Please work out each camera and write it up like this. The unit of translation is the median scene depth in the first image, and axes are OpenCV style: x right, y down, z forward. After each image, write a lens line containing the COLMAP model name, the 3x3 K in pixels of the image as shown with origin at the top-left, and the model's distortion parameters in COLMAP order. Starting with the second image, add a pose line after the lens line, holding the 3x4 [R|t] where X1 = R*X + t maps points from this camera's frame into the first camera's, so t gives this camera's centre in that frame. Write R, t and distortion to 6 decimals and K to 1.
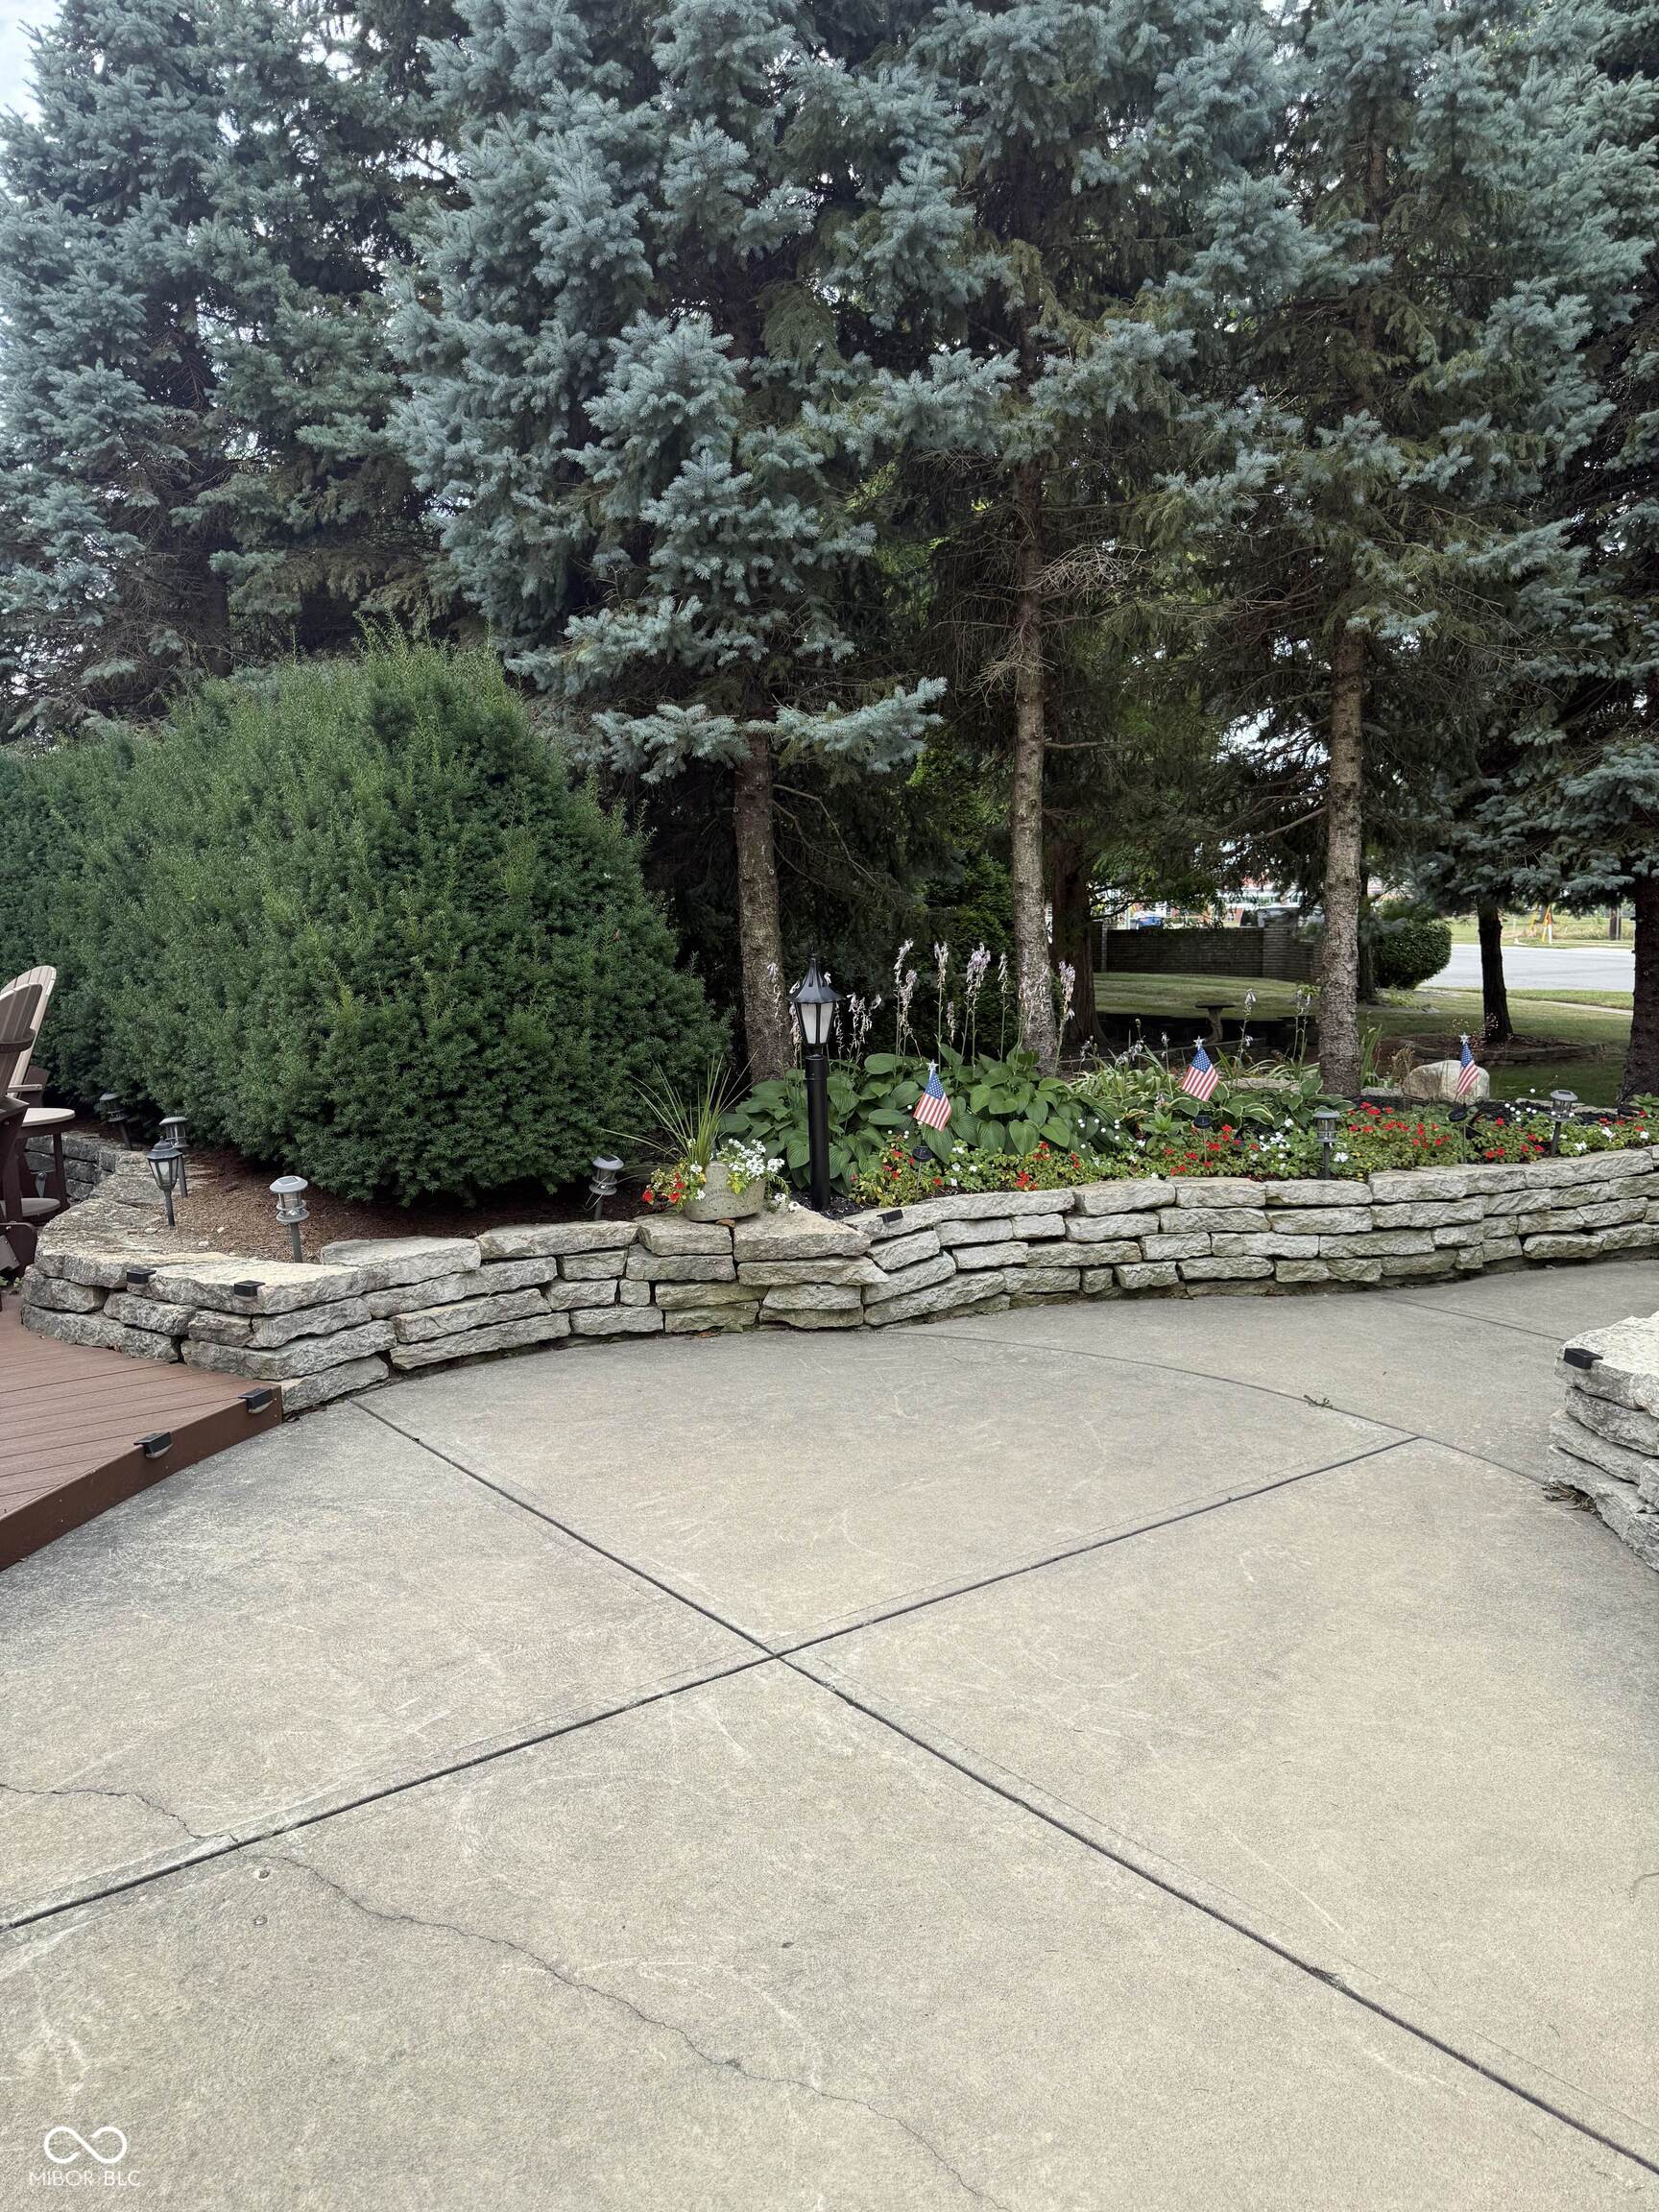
lens RADIAL K [[1557.2, 0, 838.4], [0, 1557.2, 1107.2], [0, 0, 1]] dist [0.121843, -0.142584]
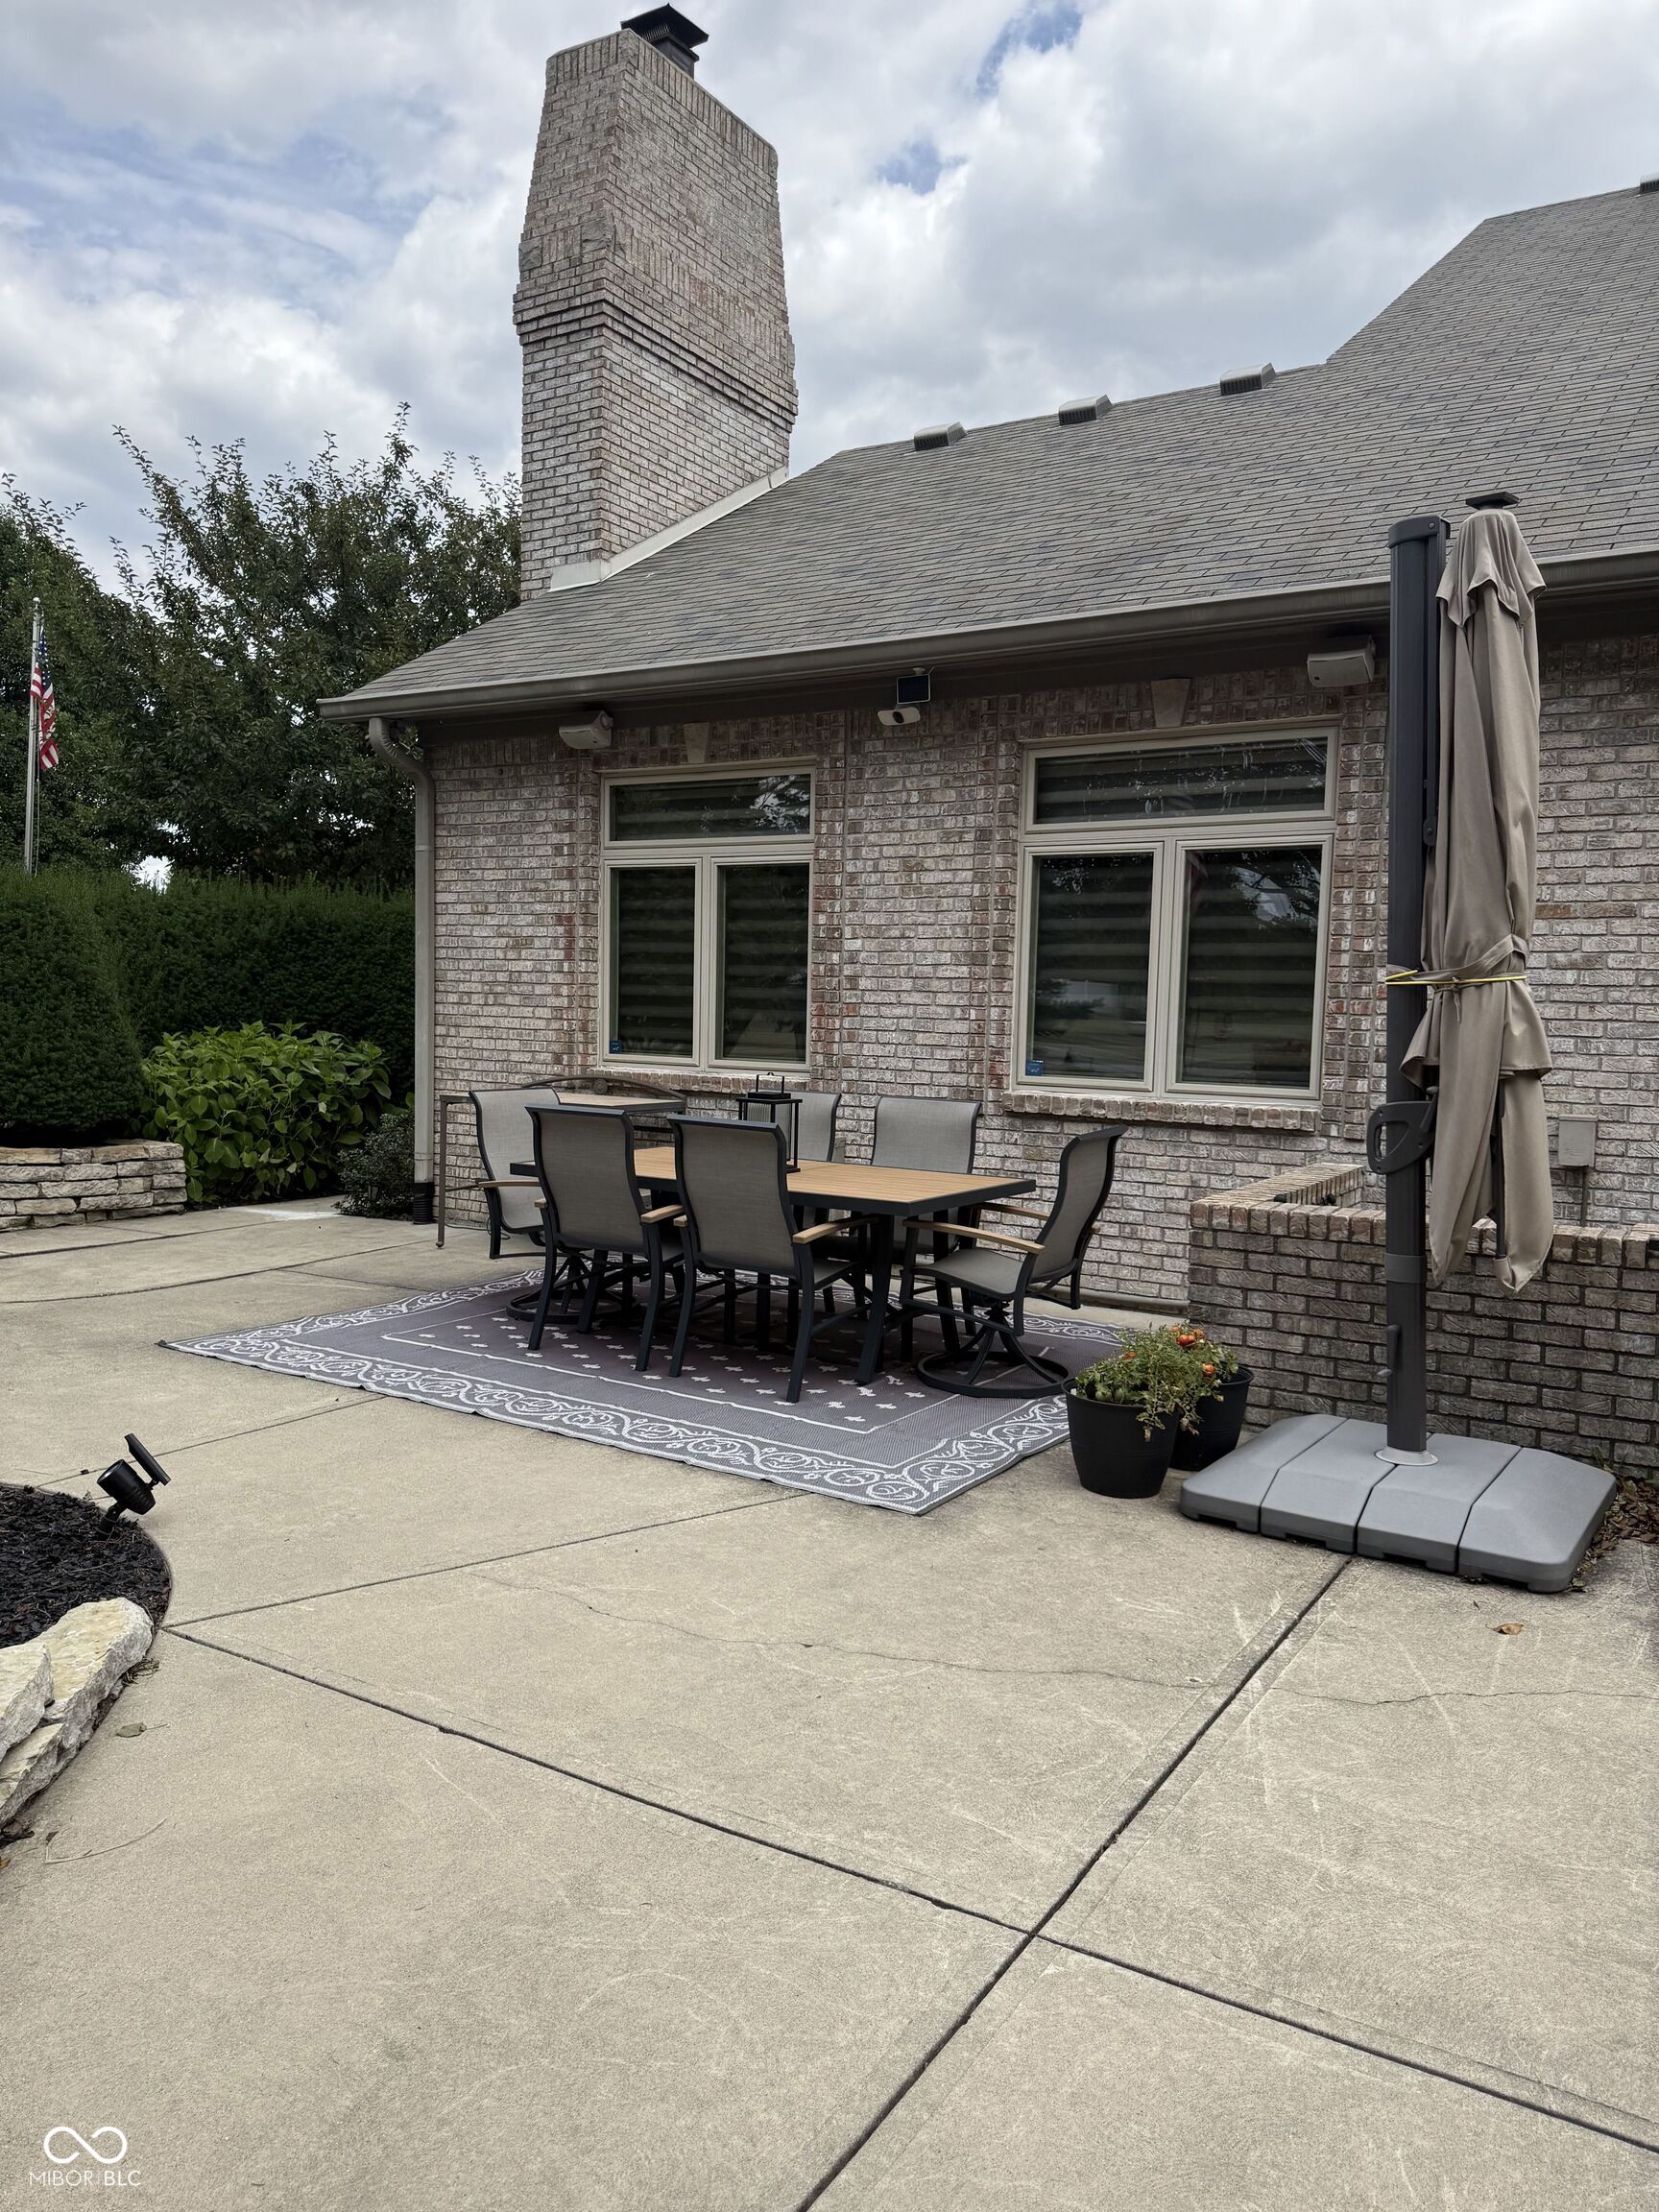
lens RADIAL K [[1557.2, 0, 838.4], [0, 1557.2, 1107.2], [0, 0, 1]] dist [0.121843, -0.142584]
pose [[-0.938414, 0.011124, -0.345335, 0.191101], [-0.056120, 0.981302, 0.184110, -0.120225], [0.340926, 0.192152, -0.920243, 0.957684]]
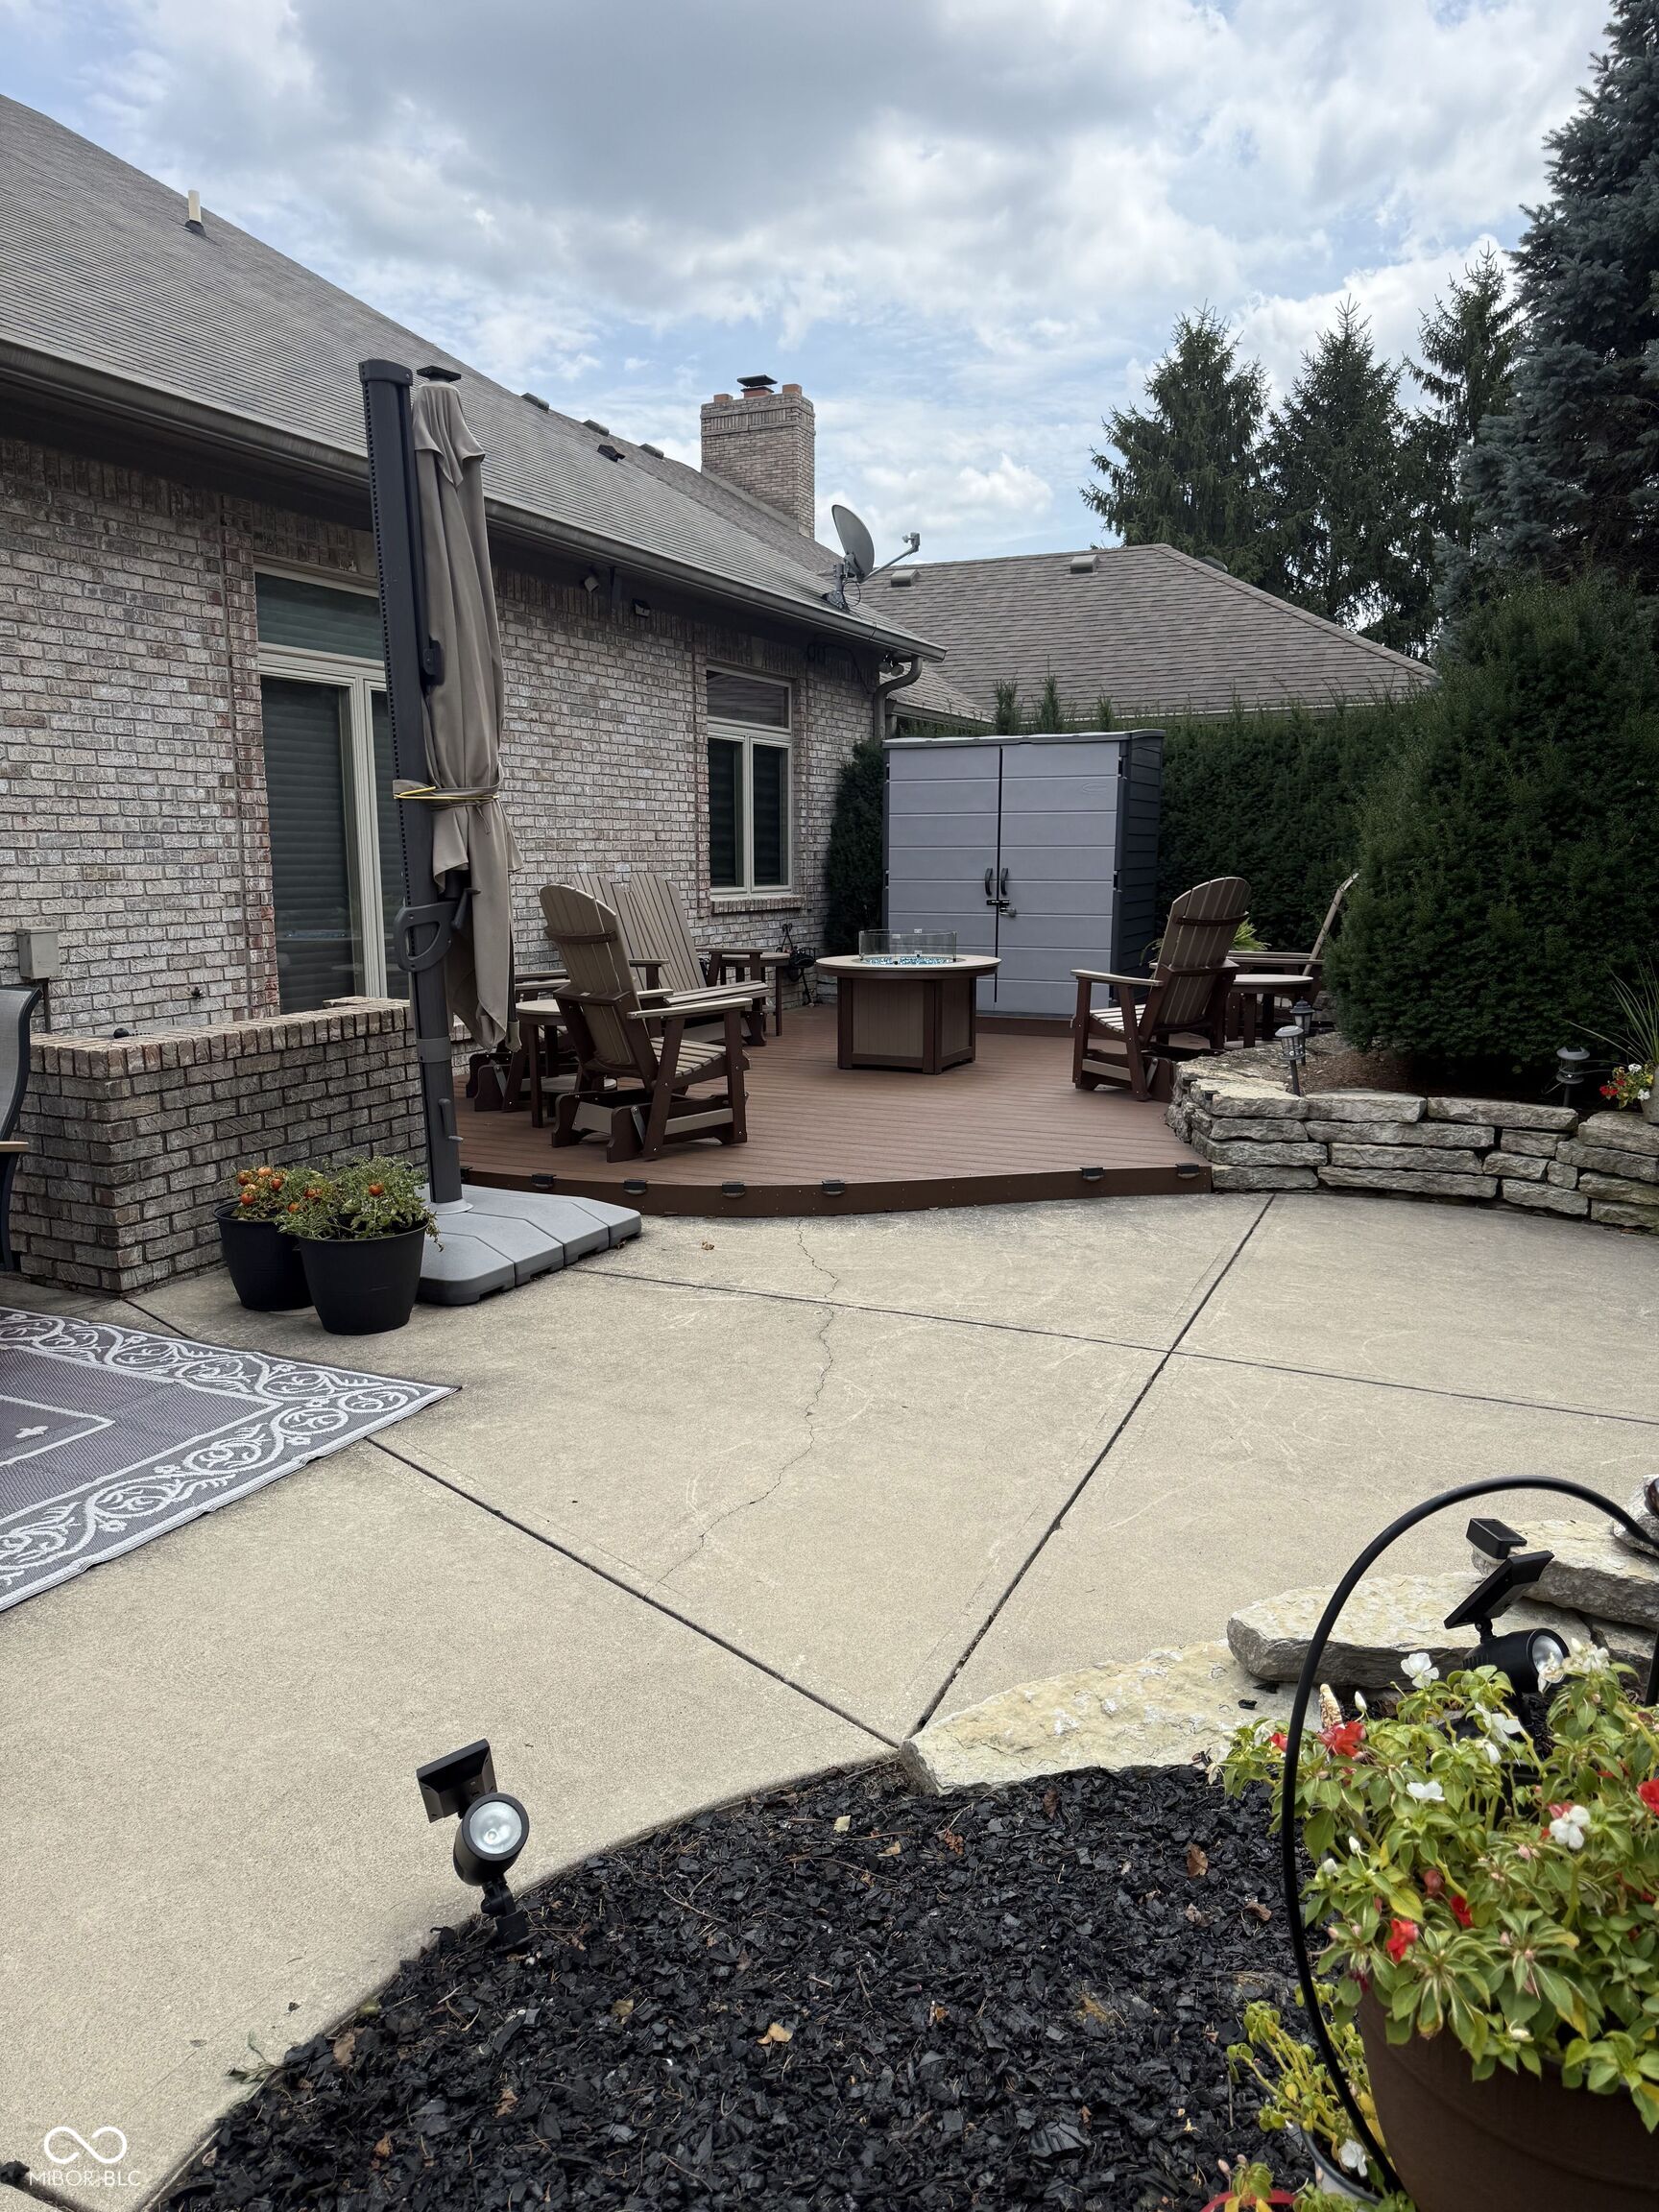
lens RADIAL K [[1557.2, 0, 838.4], [0, 1557.2, 1107.2], [0, 0, 1]] dist [0.121843, -0.142584]
pose [[0.466446, 0.151048, -0.871557, 0.593035], [-0.108872, 0.987624, 0.112896, 0.003571], [0.877824, 0.042229, 0.477118, 0.039362]]
